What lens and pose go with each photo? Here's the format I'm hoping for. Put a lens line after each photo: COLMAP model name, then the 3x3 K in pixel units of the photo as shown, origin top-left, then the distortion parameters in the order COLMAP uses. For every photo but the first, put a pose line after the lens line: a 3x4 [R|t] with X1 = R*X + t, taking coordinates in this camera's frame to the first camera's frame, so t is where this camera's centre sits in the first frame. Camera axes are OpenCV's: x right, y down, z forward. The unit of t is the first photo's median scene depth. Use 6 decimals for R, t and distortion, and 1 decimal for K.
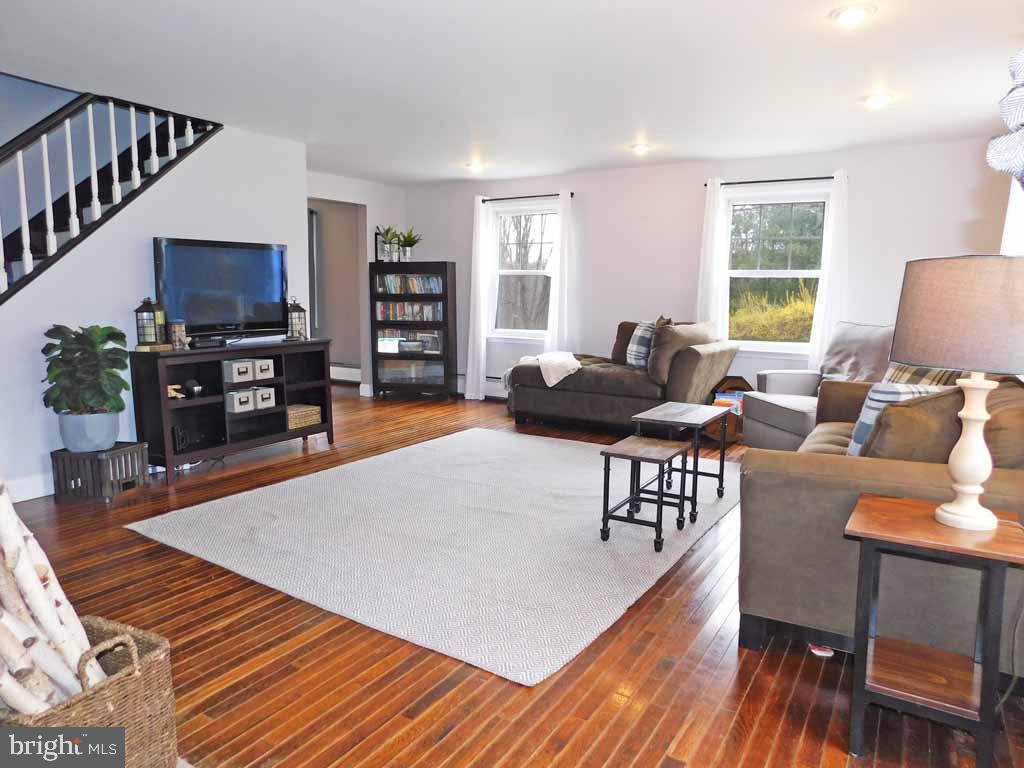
lens RADIAL K [[679.8, 0, 512.0], [0, 679.8, 384.0], [0, 0, 1]] dist [-0.063453, 0.058211]
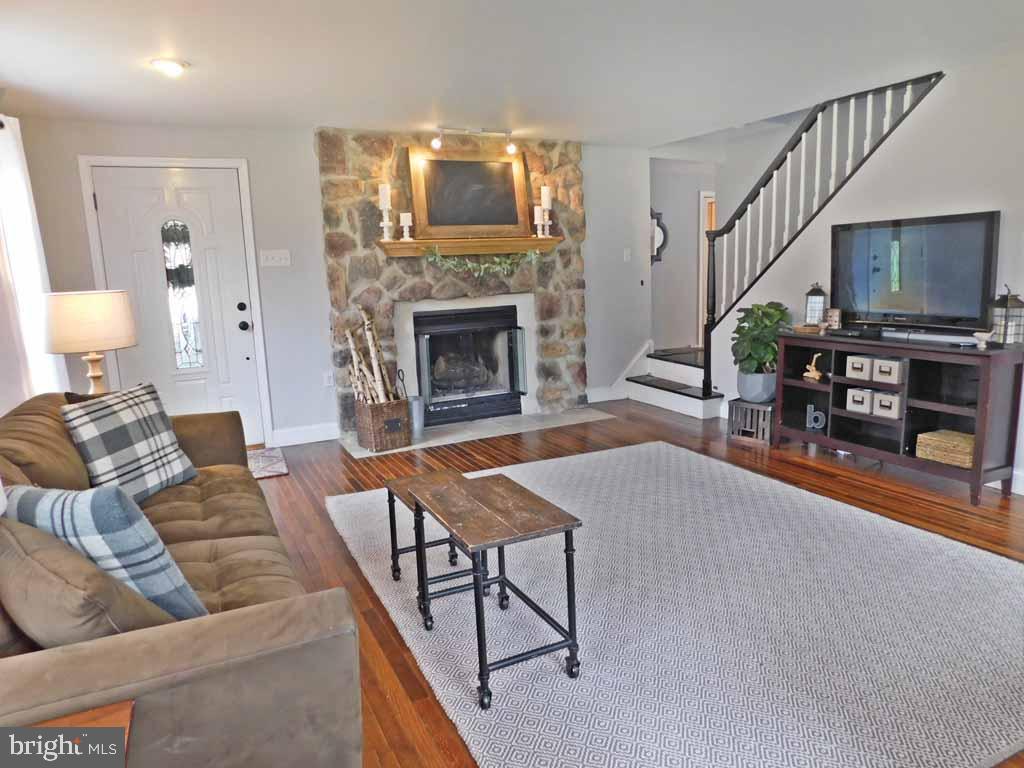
lens RADIAL K [[679.8, 0, 512.0], [0, 679.8, 384.0], [0, 0, 1]] dist [-0.063453, 0.058211]
pose [[-0.528633, 0.150416, -0.835417, 0.583524], [-0.086366, 0.969537, 0.229214, -0.159462], [0.844445, 0.193322, -0.499539, 1.044483]]
